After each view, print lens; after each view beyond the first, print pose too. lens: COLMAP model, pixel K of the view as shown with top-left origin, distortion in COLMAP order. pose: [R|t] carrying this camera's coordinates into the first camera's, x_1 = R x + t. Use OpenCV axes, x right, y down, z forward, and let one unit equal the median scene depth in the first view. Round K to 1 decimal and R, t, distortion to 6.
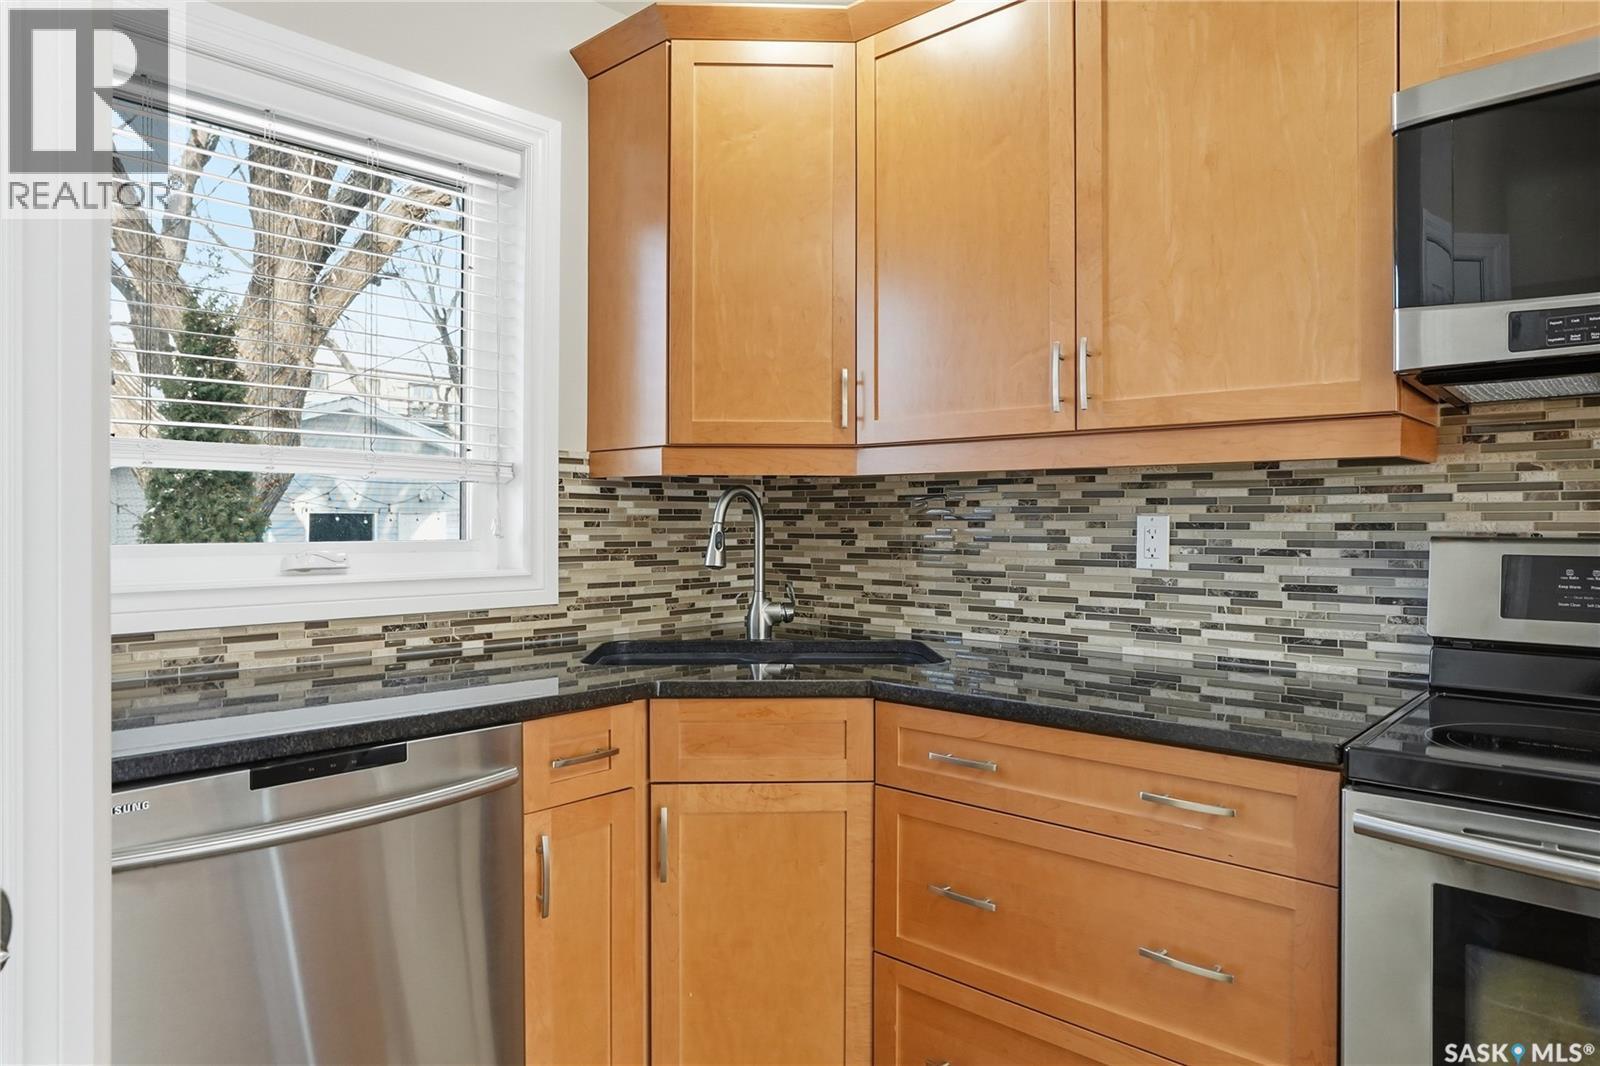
lens RADIAL K [[990.9, 0, 800.1], [0, 990.9, 511.7], [0, 0, 1]] dist [-0.010466, -0.000507]
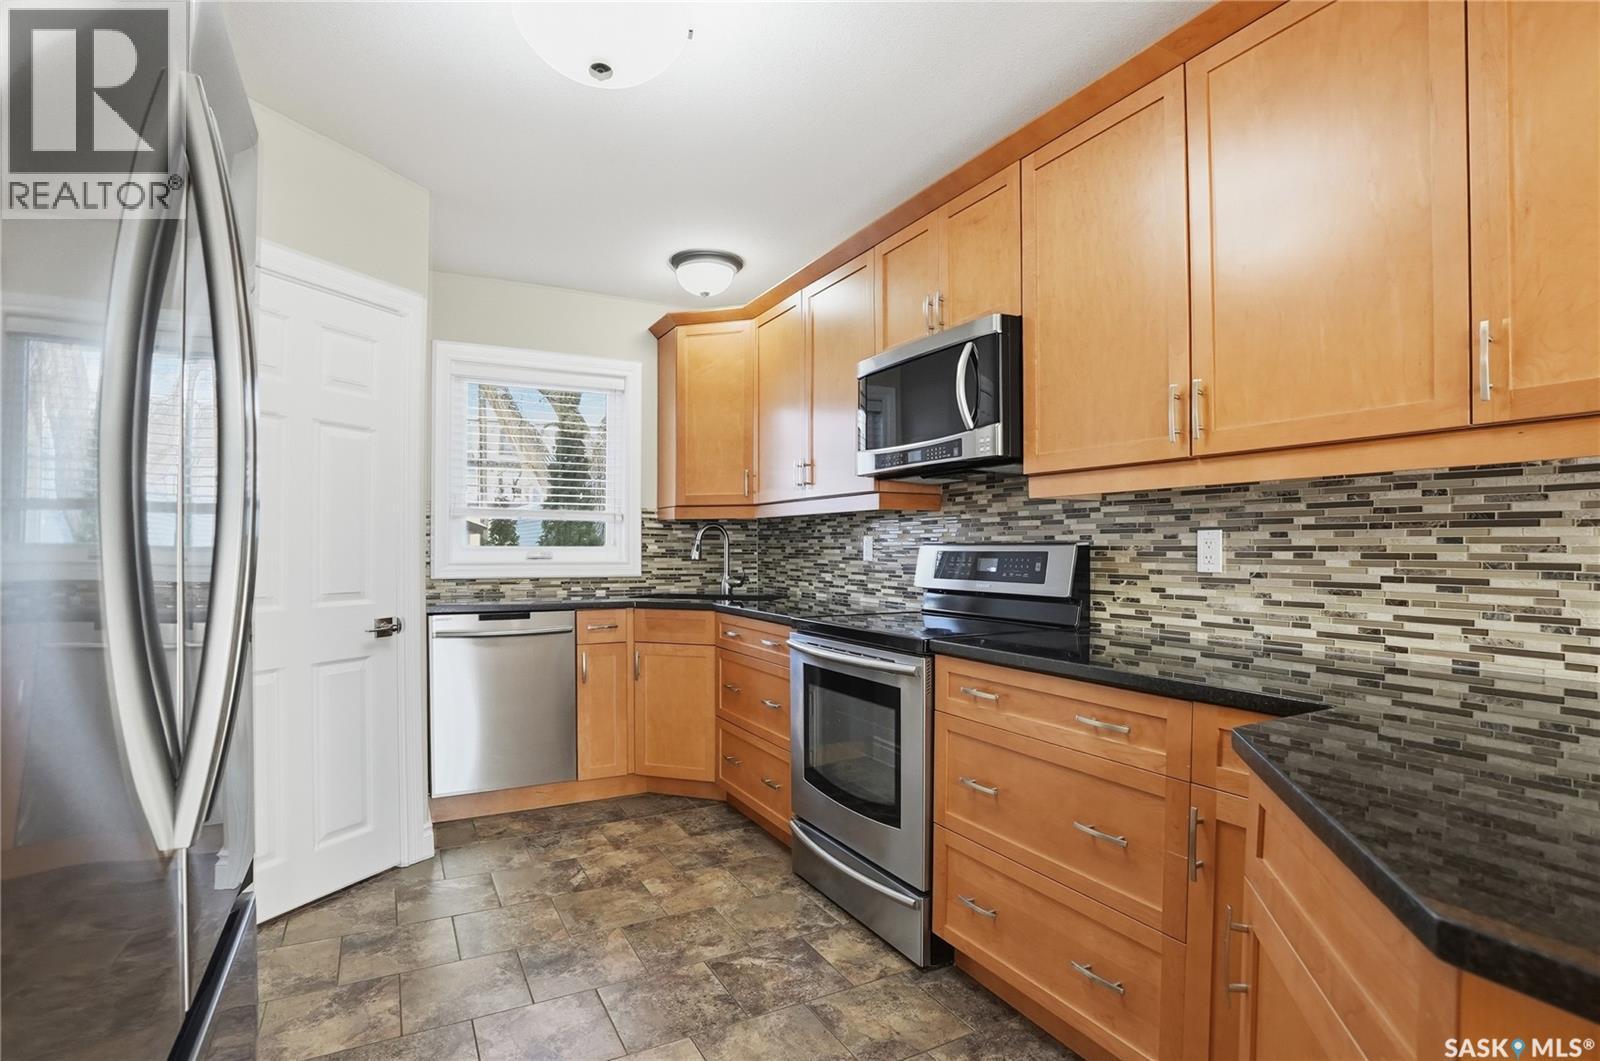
lens RADIAL K [[810.8, 0, 797.0], [0, 810.8, 539.0], [0, 0, 1]] dist [-0.000465, 0.000111]
pose [[0.936915, -0.003358, -0.349541, 0.737278], [0.002710, 0.999994, -0.002343, 0.013111], [0.349547, 0.001248, 0.936918, -0.611576]]
